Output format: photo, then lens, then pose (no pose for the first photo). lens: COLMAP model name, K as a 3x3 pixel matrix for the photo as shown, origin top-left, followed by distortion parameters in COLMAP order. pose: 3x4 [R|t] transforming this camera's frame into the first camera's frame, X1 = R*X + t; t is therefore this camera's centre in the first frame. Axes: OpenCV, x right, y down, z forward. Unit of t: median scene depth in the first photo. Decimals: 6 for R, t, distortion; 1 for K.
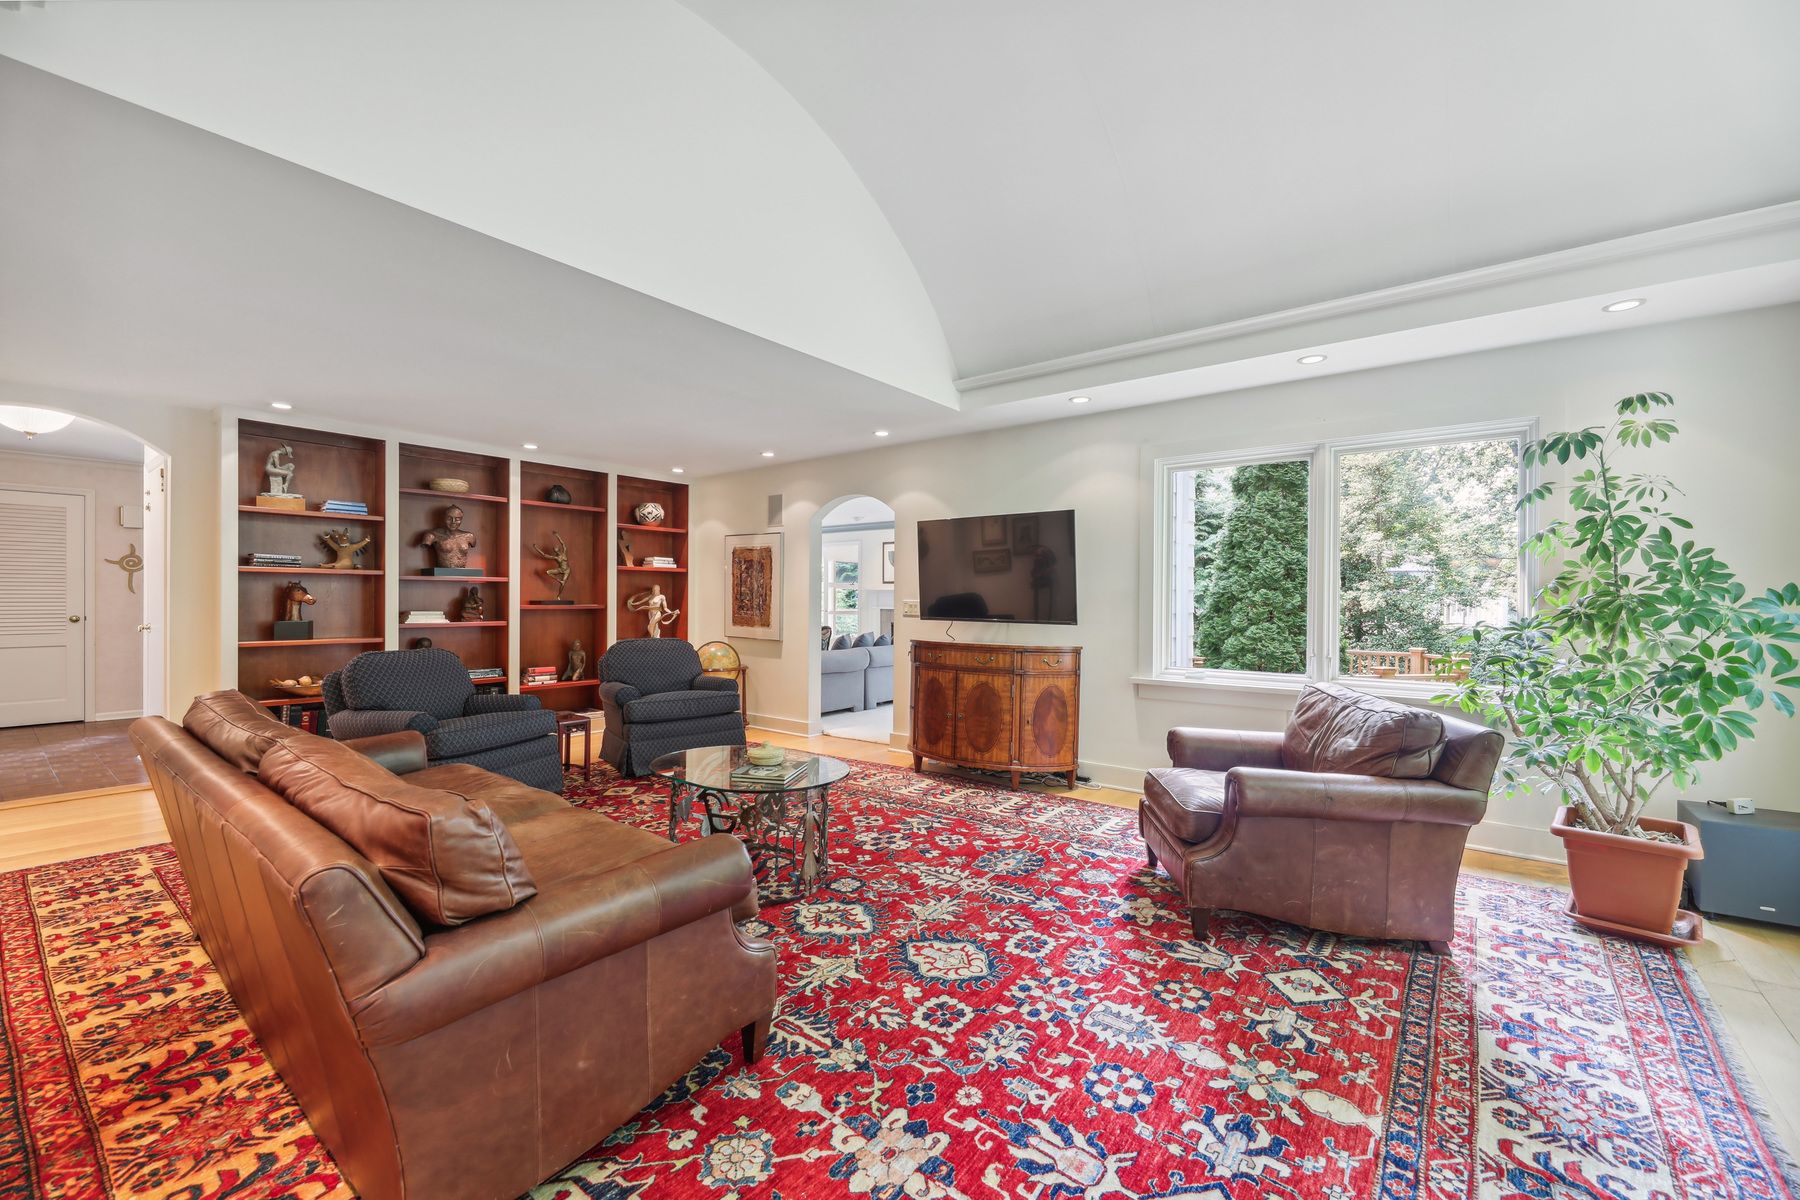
lens RADIAL K [[733.3, 0, 883.1], [0, 733.3, 601.4], [0, 0, 1]] dist [-0.002145, -0.002587]
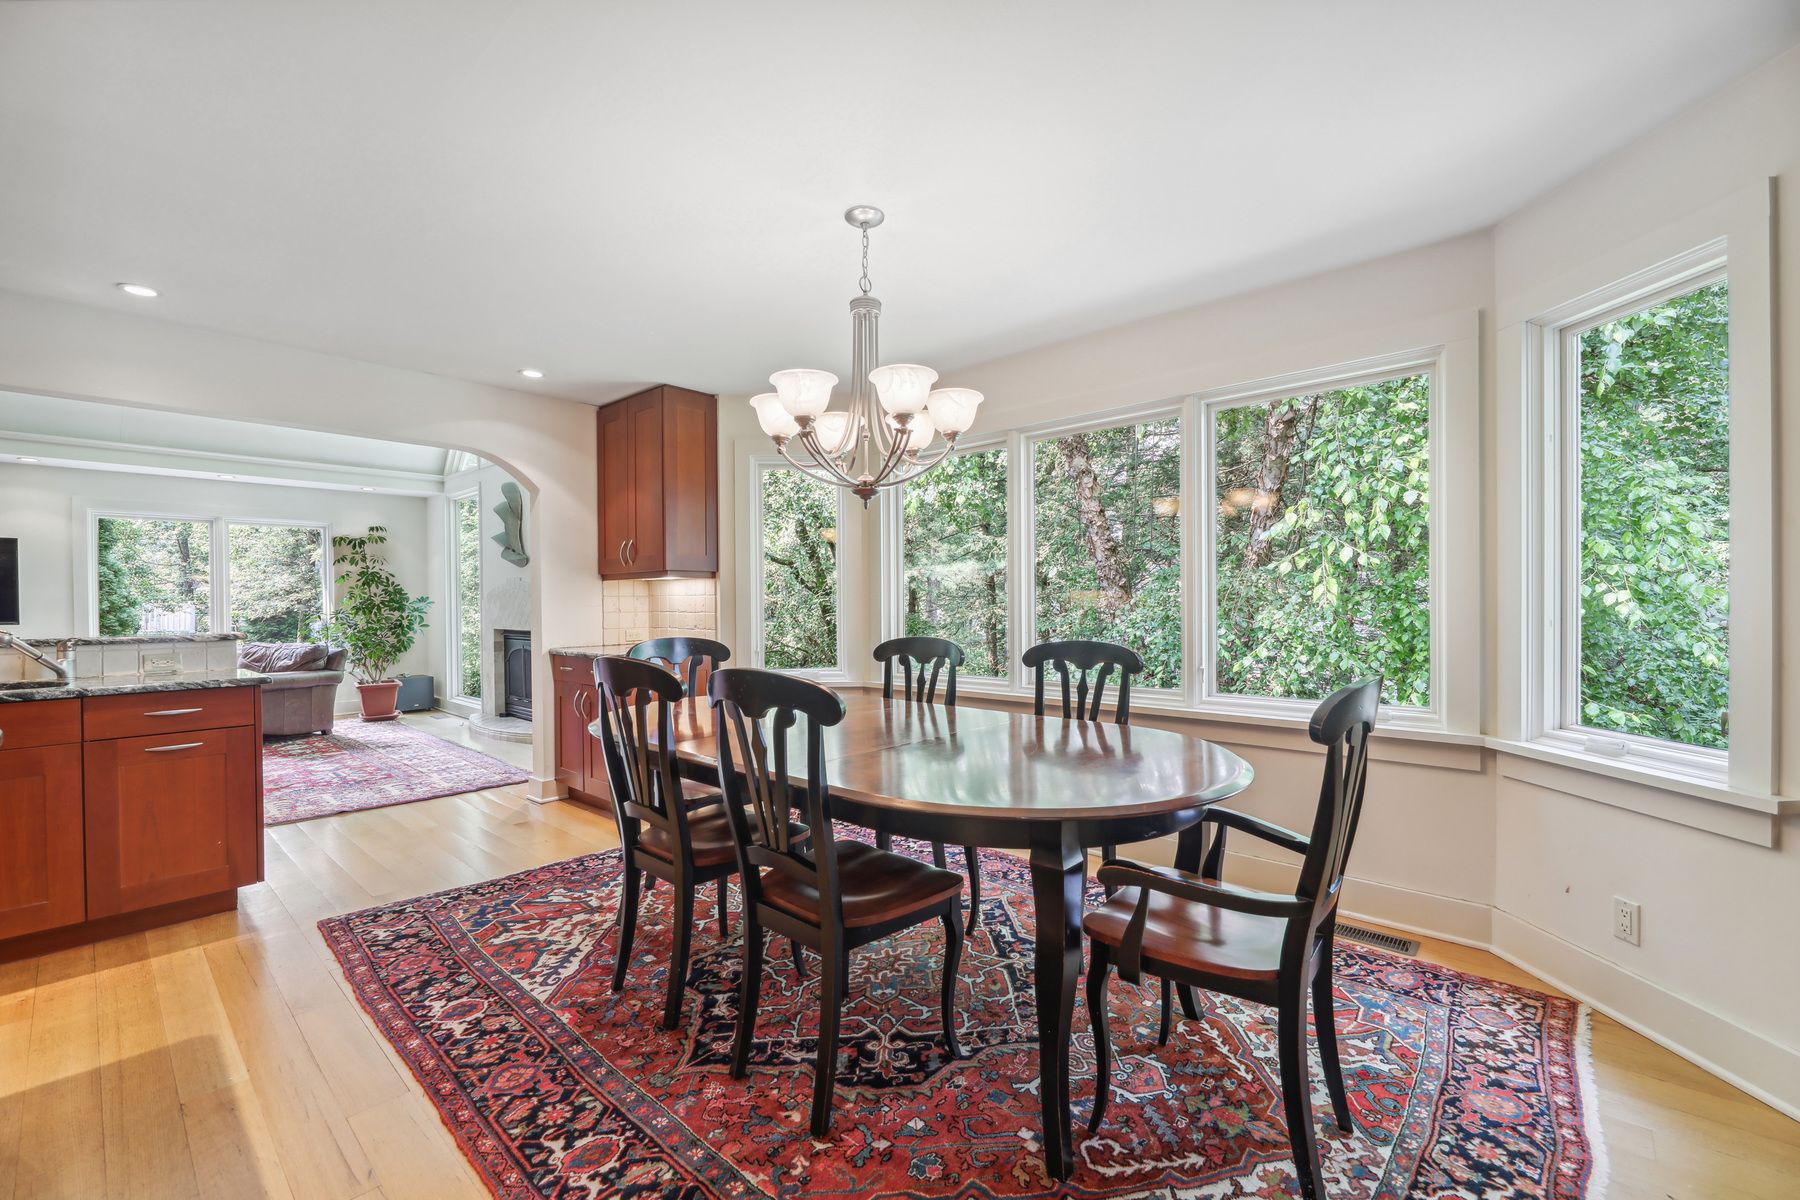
lens RADIAL K [[733.3, 0, 918.9], [0, 733.3, 609.6], [0, 0, 1]] dist [-0.002145, -0.002587]
pose [[0.032285, -0.014672, 0.999371, -1.628703], [0.014400, 0.999795, 0.014213, 0.017101], [-0.999375, 0.013933, 0.032489, -1.110231]]
